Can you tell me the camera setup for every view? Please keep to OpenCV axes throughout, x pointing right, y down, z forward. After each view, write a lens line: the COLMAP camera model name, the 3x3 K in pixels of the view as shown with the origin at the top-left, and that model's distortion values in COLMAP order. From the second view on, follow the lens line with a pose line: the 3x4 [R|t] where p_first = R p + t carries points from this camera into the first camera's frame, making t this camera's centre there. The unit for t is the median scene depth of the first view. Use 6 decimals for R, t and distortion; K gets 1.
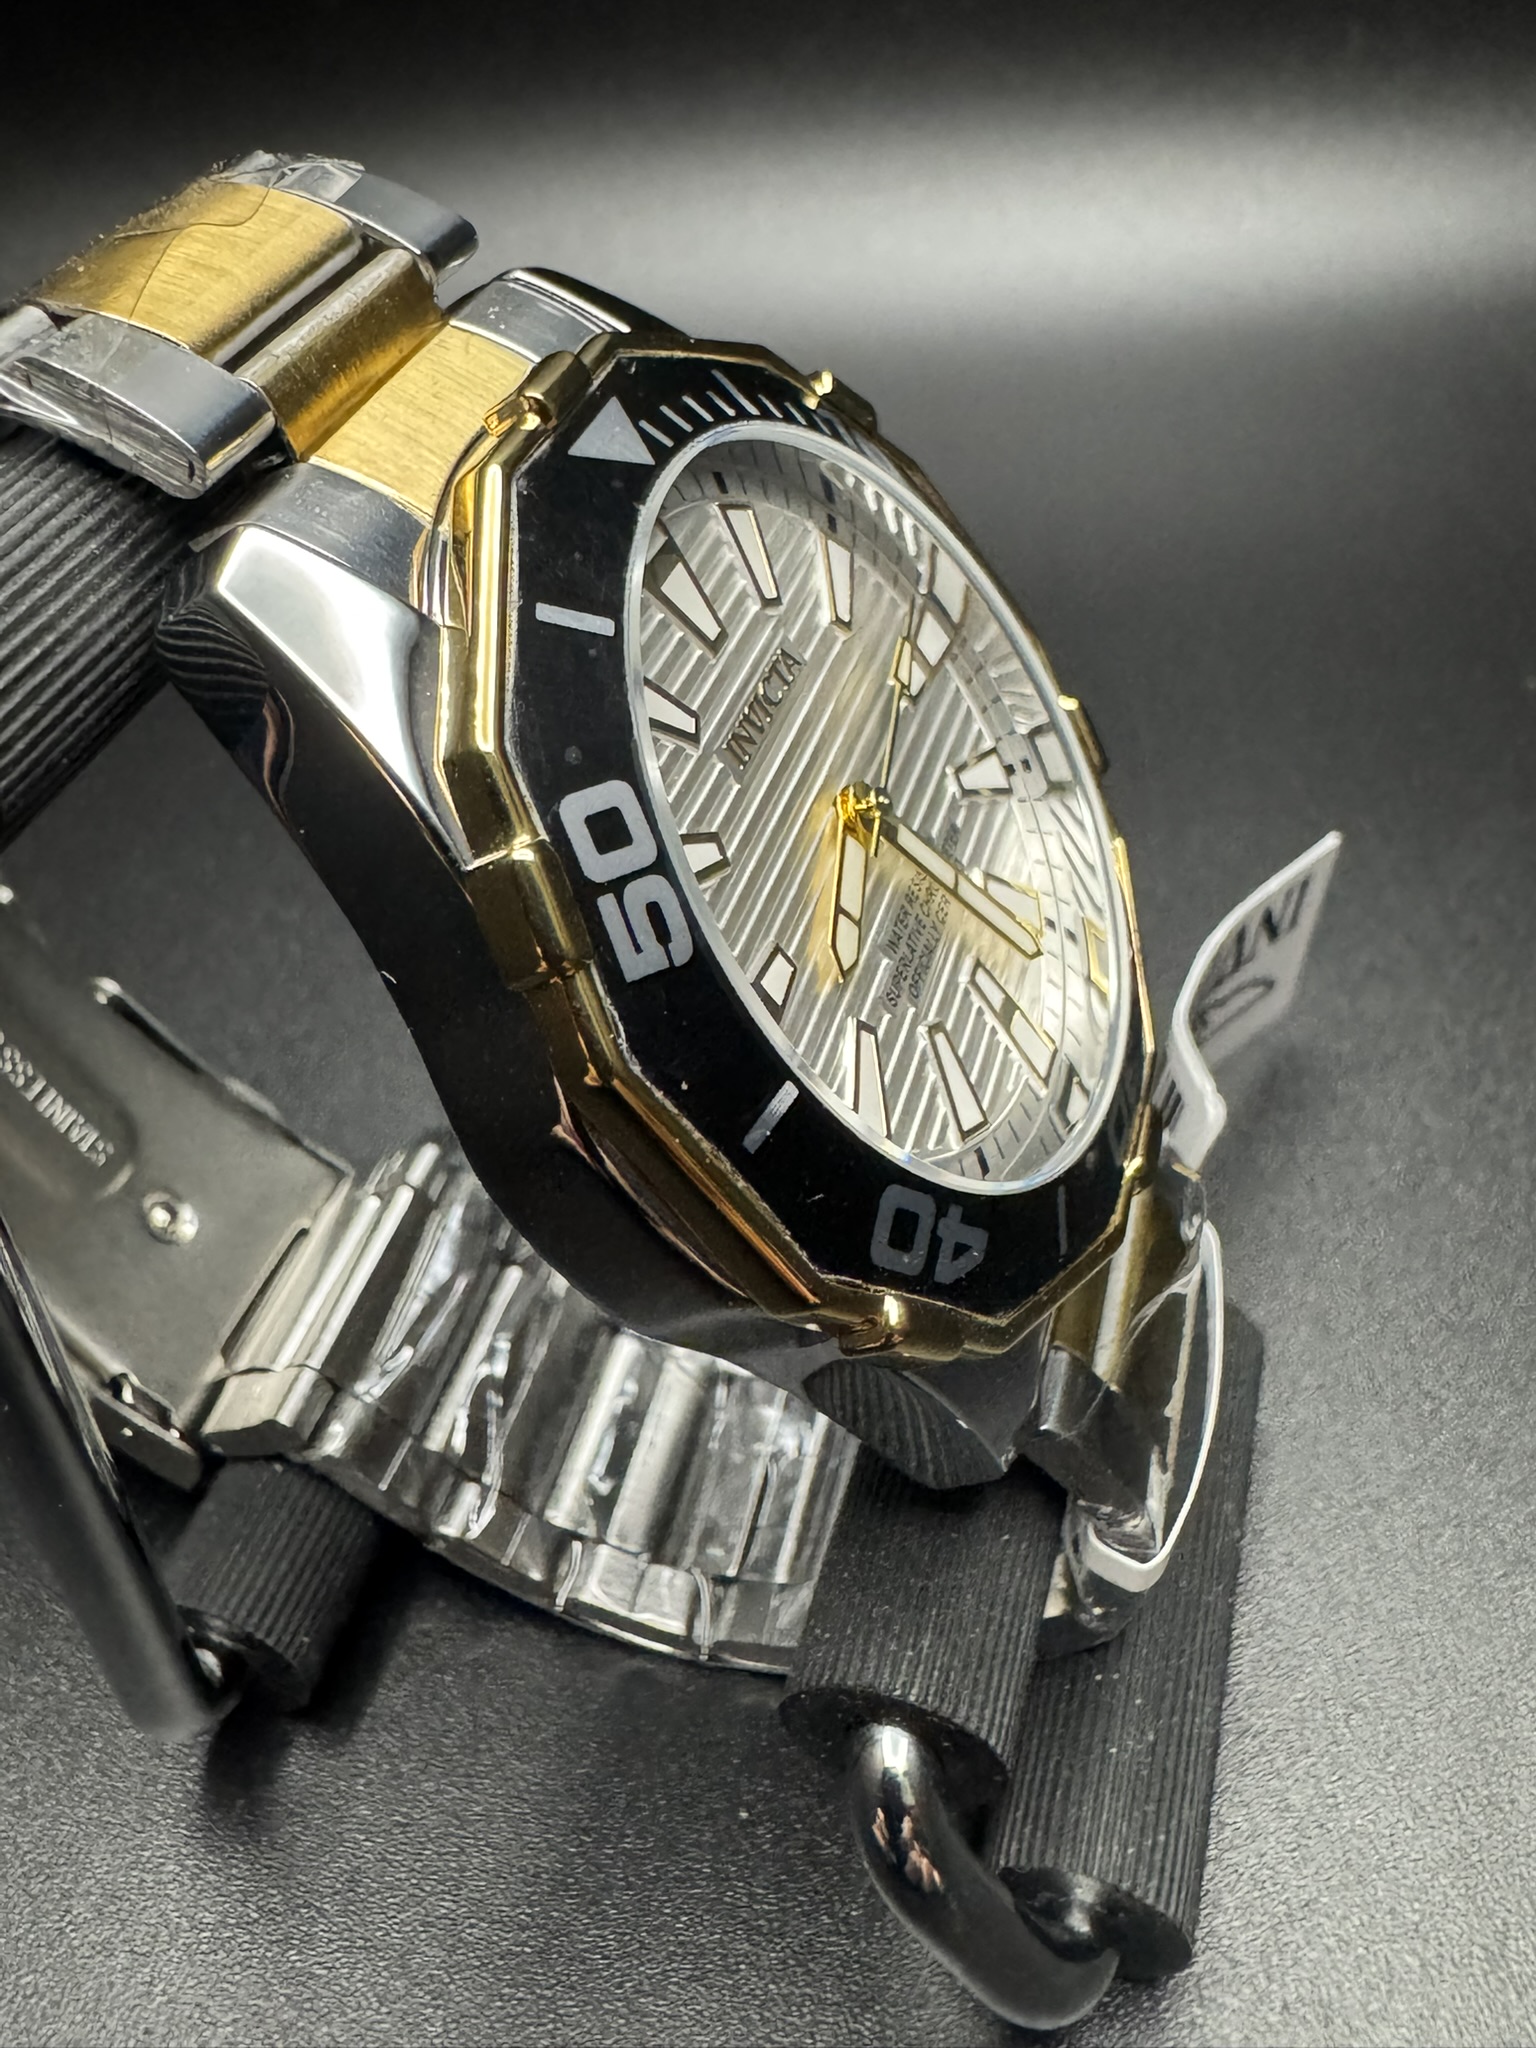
lens RADIAL K [[1653.3, 0, 768.0], [0, 1653.3, 1024.0], [0, 0, 1]] dist [0.005490, 0.002901]
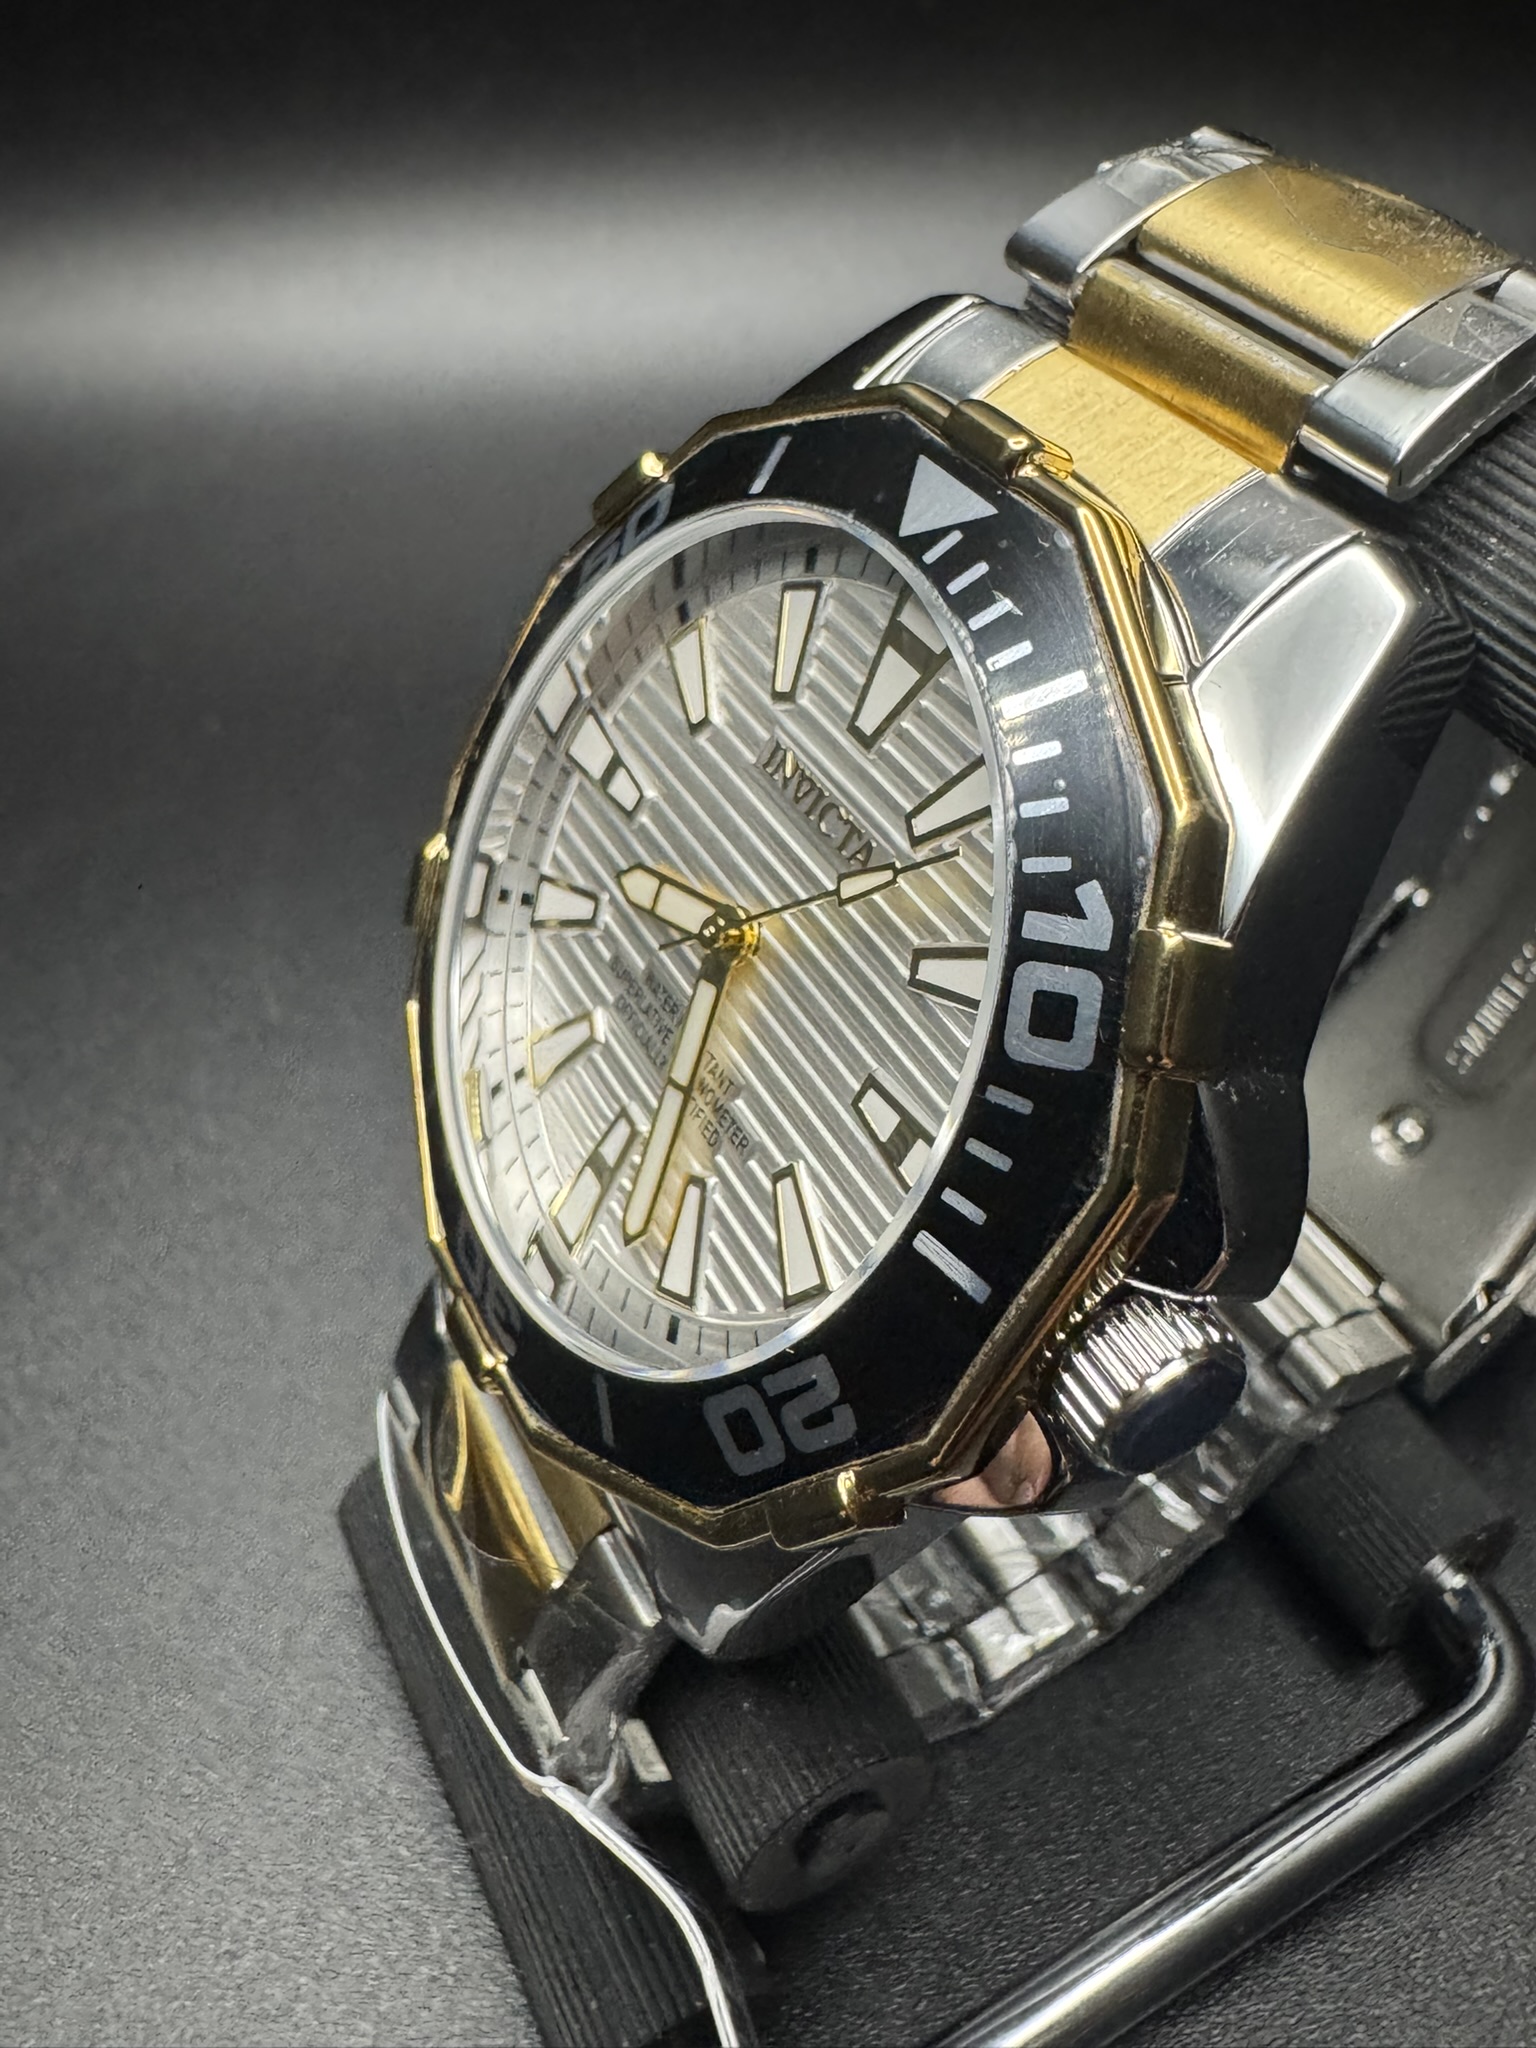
lens RADIAL K [[1728.6, 0, 768.0], [0, 1728.6, 1024.0], [0, 0, 1]] dist [-0.012612, -0.003626]
pose [[-0.696428, 0.562144, -0.446074, 0.589297], [-0.447670, 0.145501, 0.882282, -1.157654], [0.560874, 0.814140, 0.150324, 1.067267]]
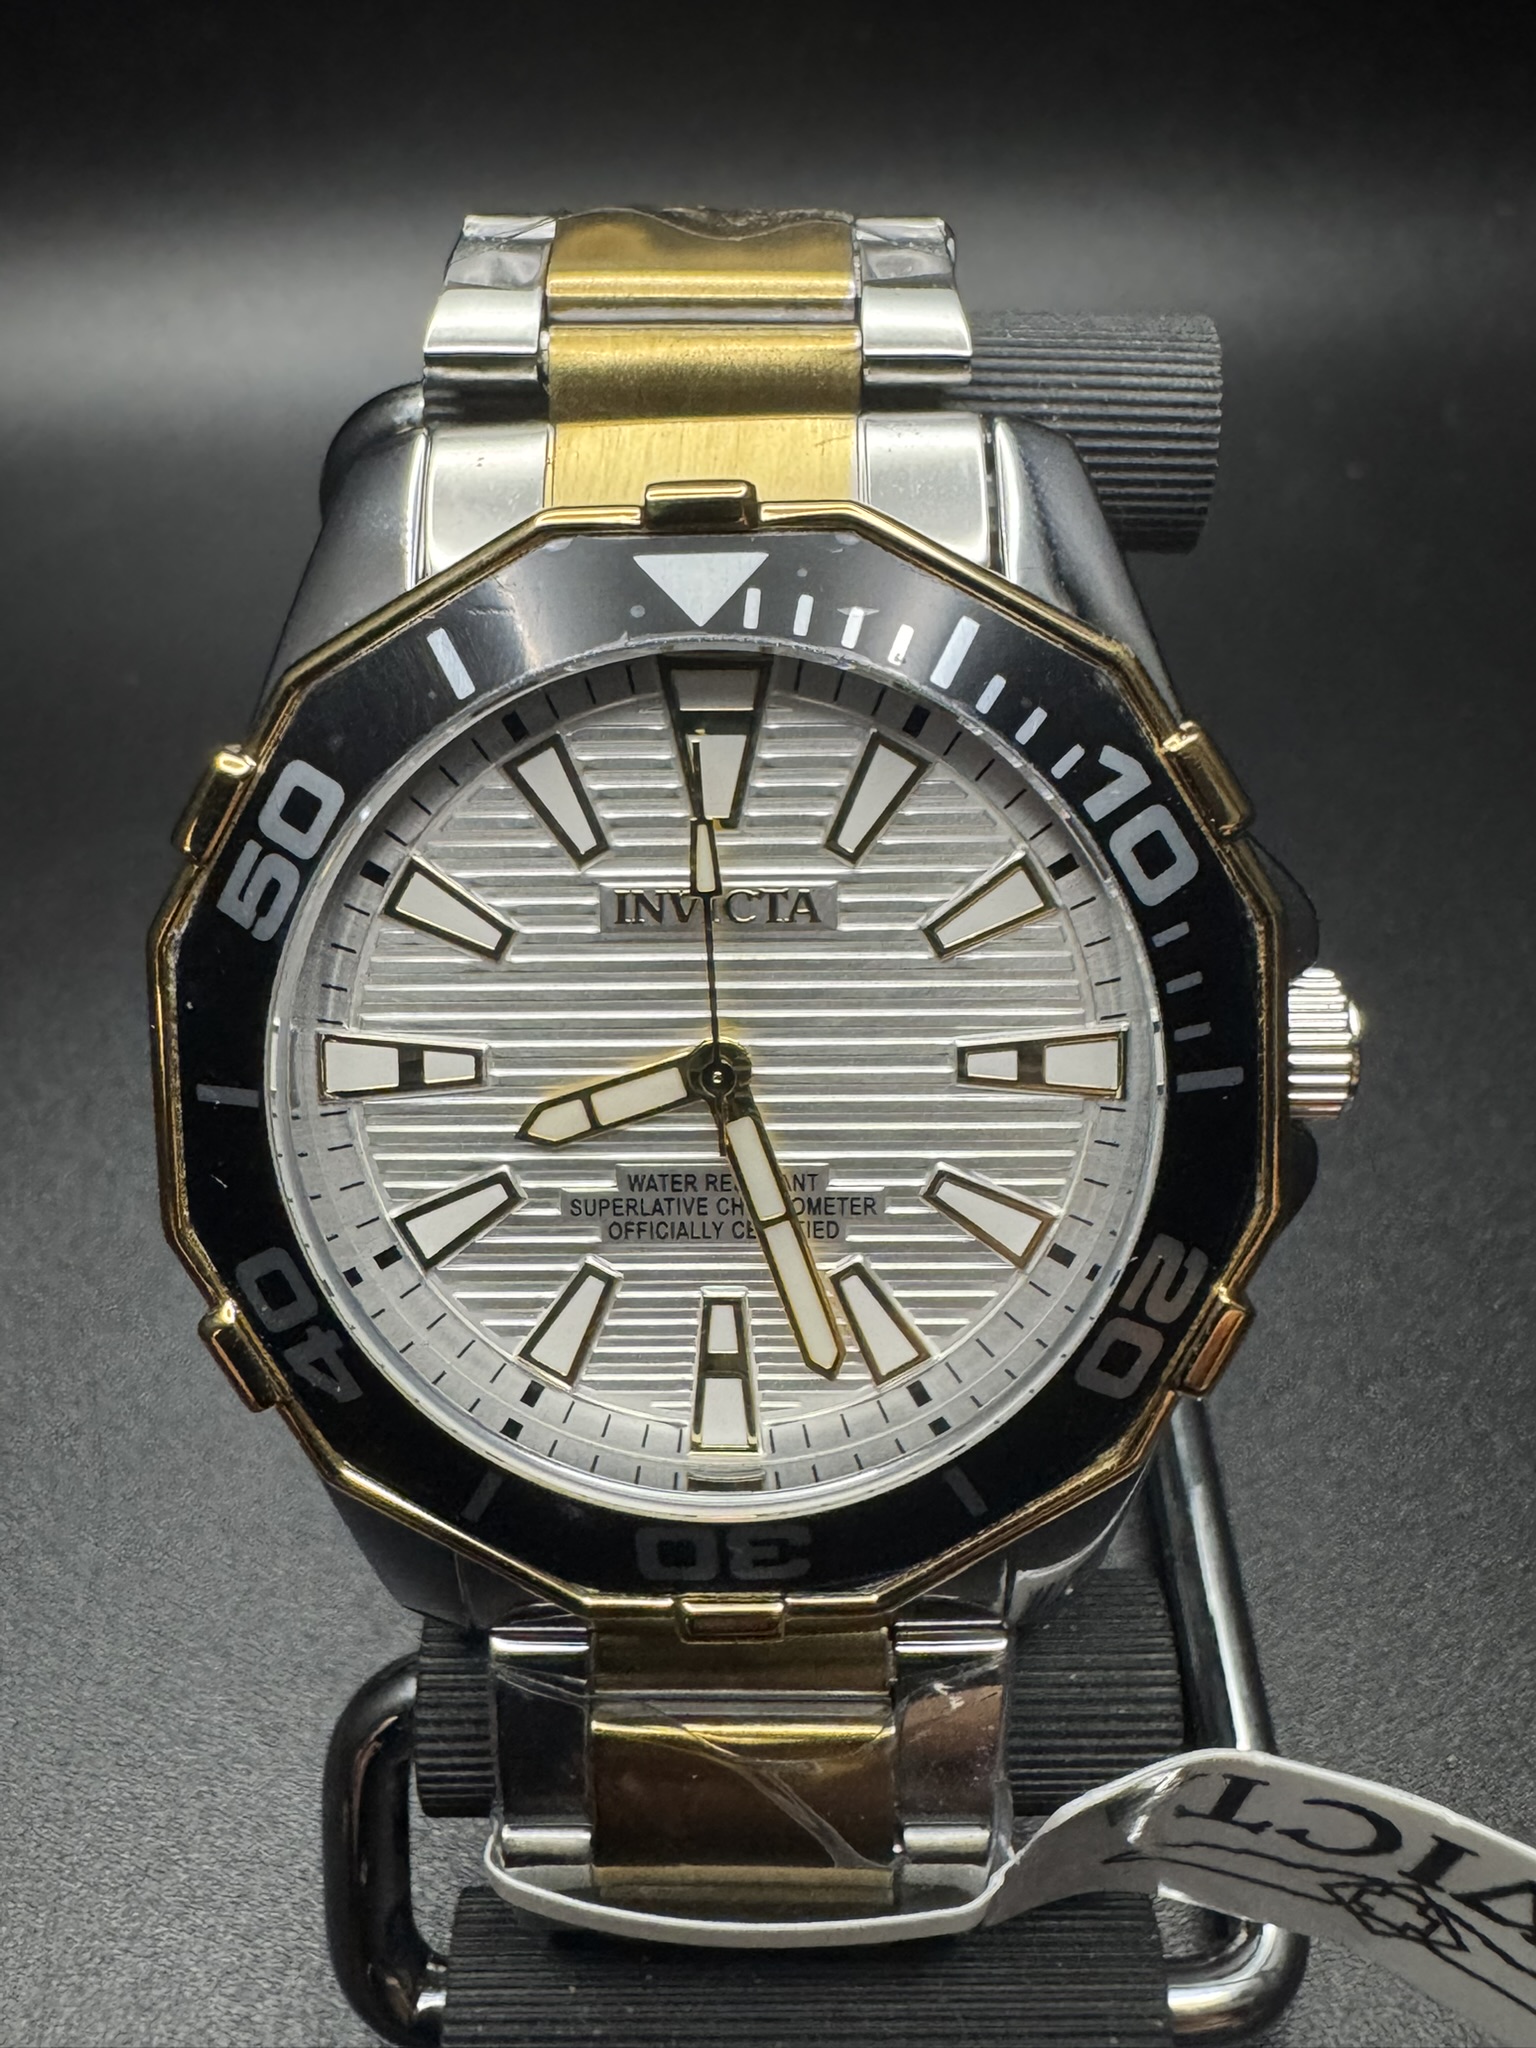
lens RADIAL K [[1653.3, 0, 768.0], [0, 1653.3, 1024.0], [0, 0, 1]] dist [0.005490, 0.002901]
pose [[0.305659, 0.726498, -0.615445, 0.712785], [-0.670743, 0.623061, 0.402366, -0.621575], [0.675778, 0.289819, 0.677738, 0.464260]]
